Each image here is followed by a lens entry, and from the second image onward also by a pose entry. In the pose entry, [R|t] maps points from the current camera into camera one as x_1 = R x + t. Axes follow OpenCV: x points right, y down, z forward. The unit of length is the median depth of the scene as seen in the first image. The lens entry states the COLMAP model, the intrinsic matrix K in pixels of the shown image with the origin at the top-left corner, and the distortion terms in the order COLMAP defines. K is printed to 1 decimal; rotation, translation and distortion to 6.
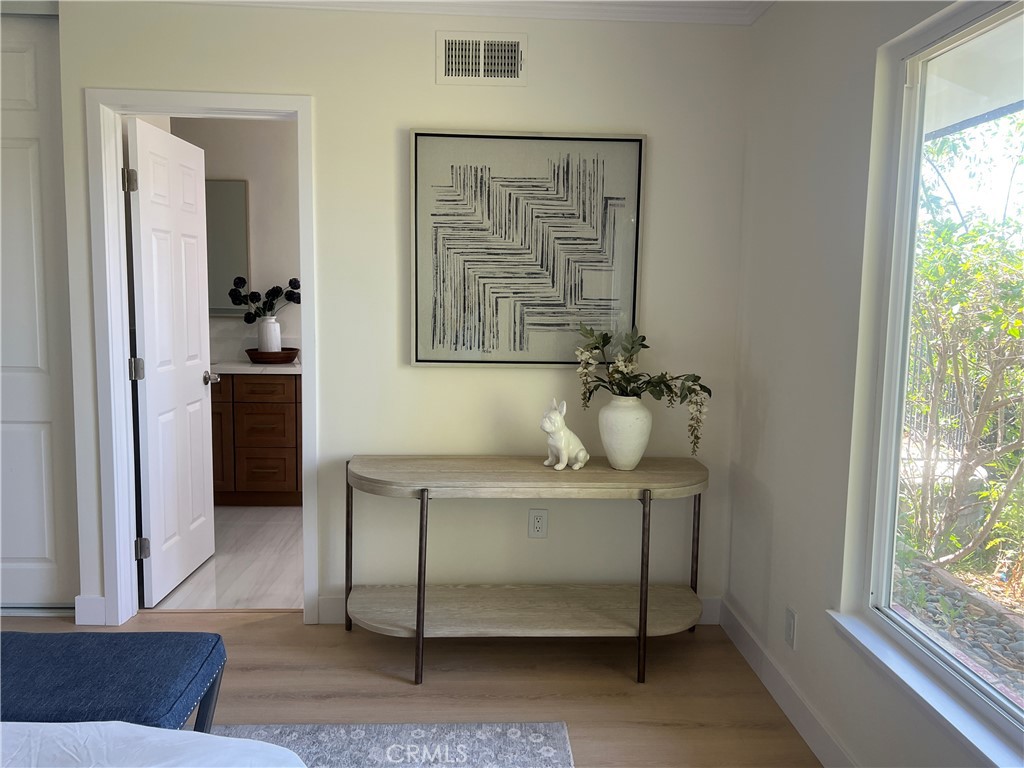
lens RADIAL K [[763.3, 0, 508.2], [0, 763.3, 383.4], [0, 0, 1]] dist [0.072968, -0.027880]
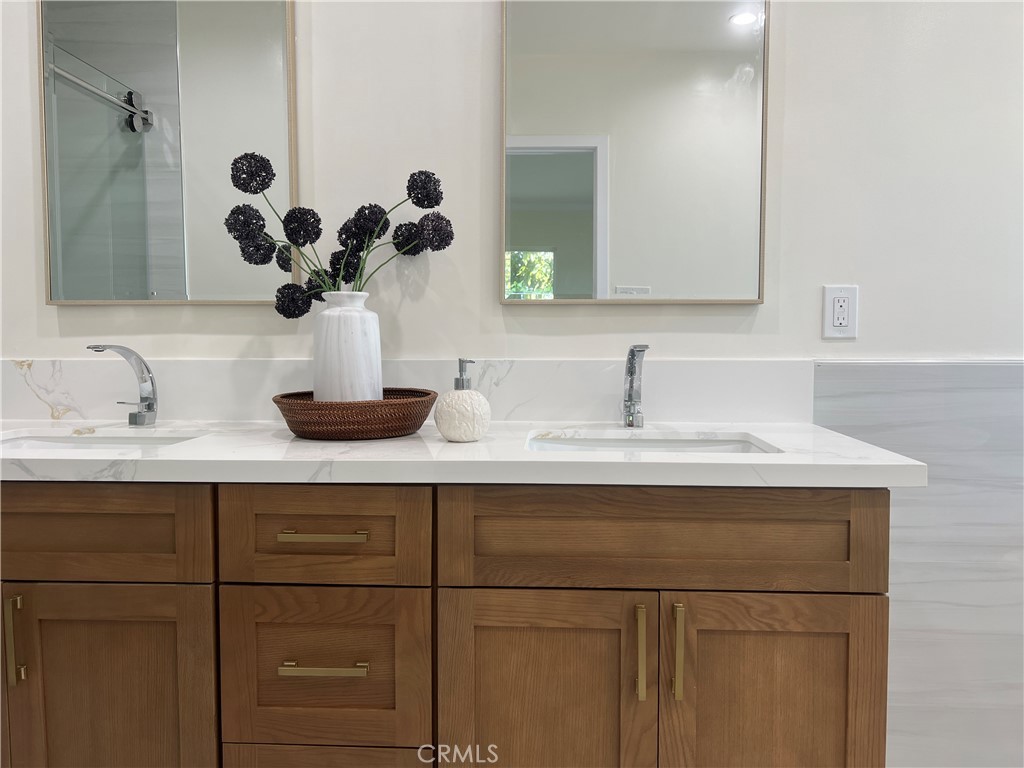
lens RADIAL K [[763.3, 0, 514.6], [0, 763.3, 385.7], [0, 0, 1]] dist [0.072968, -0.027880]
pose [[0.994680, -0.007132, -0.102769, -0.206912], [0.001268, 0.998373, -0.057011, -0.029349], [0.103008, 0.056578, 0.993070, 0.685441]]
